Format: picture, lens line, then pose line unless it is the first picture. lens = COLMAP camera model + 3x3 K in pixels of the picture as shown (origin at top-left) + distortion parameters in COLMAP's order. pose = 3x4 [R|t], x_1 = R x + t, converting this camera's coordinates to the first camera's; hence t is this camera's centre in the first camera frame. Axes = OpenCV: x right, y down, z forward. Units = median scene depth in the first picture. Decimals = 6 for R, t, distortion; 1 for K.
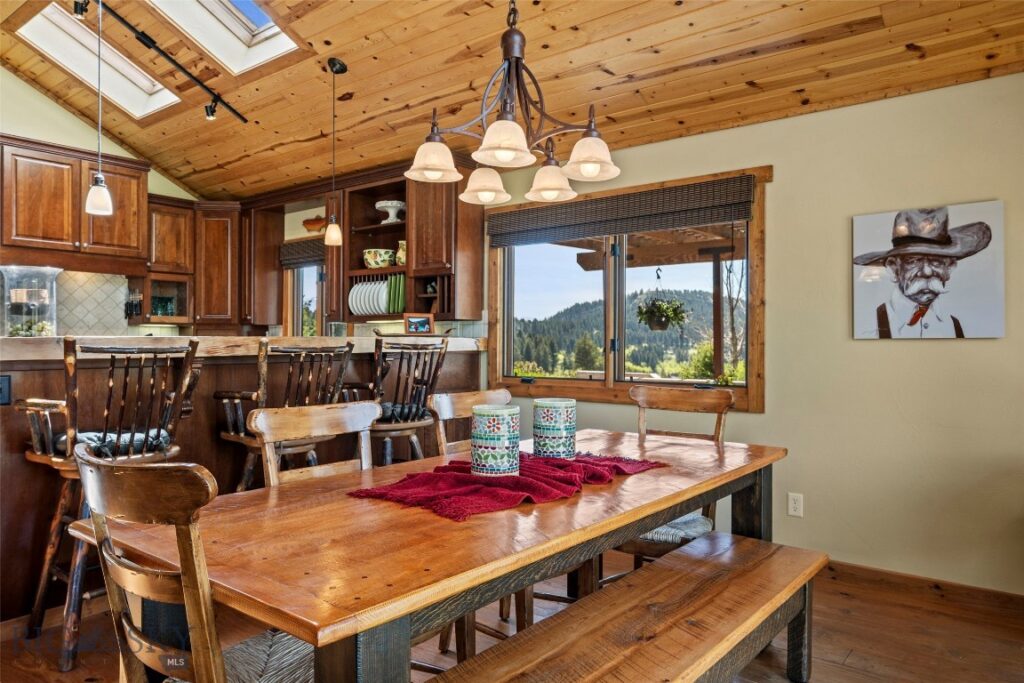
lens RADIAL K [[696.3, 0, 512.4], [0, 696.3, 339.1], [0, 0, 1]] dist [0.008608, 0.002169]
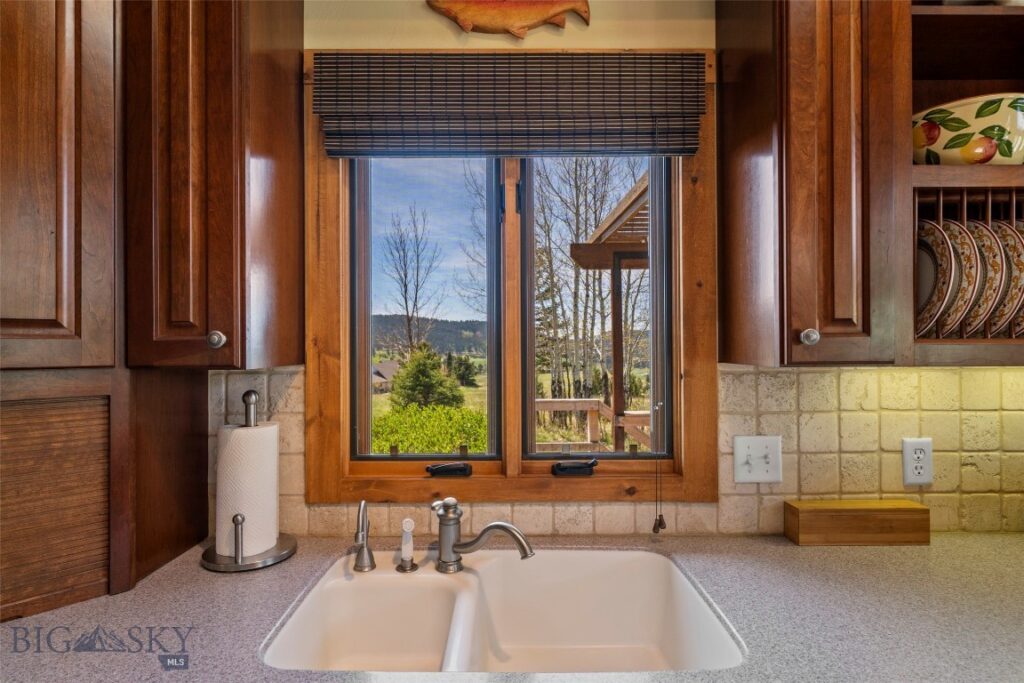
lens RADIAL K [[534.8, 0, 509.6], [0, 534.8, 344.2], [0, 0, 1]] dist [0.000955, 0.000178]
pose [[0.773849, -0.004134, 0.633357, -0.463199], [0.002307, 0.999990, 0.003709, -0.033052], [-0.633366, -0.001409, 0.773851, 0.920954]]
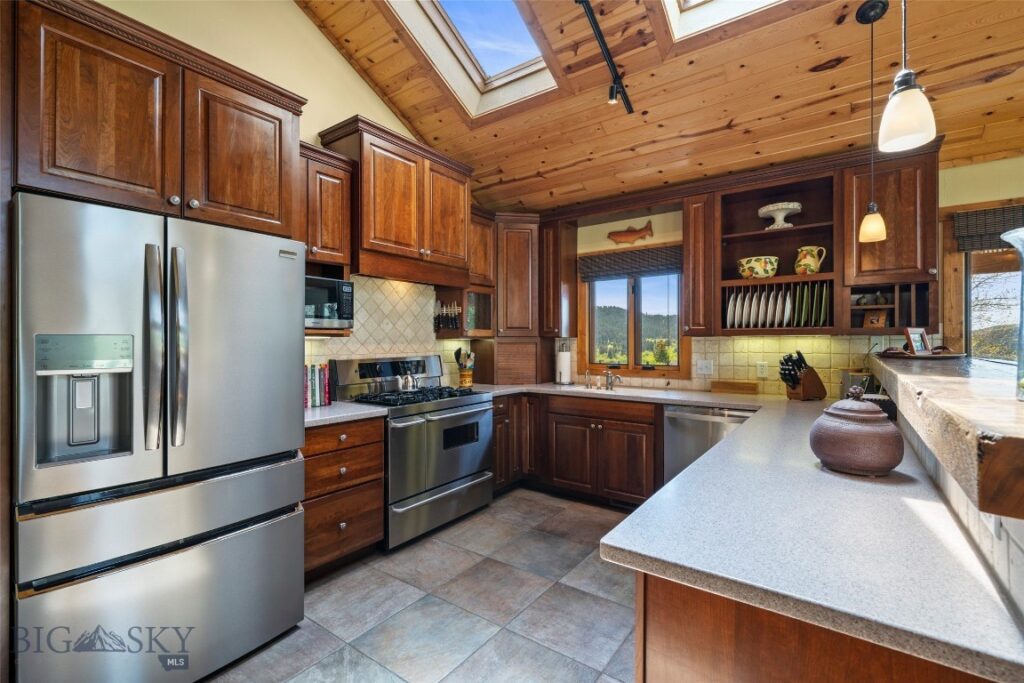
lens RADIAL K [[457.1, 0, 511.9], [0, 457.1, 340.2], [0, 0, 1]] dist [0.001760, 0.000107]
pose [[0.998548, -0.004992, 0.053644, -0.534151], [0.004763, 0.999979, 0.004390, -0.022673], [-0.053665, -0.004128, 0.998550, 0.400508]]
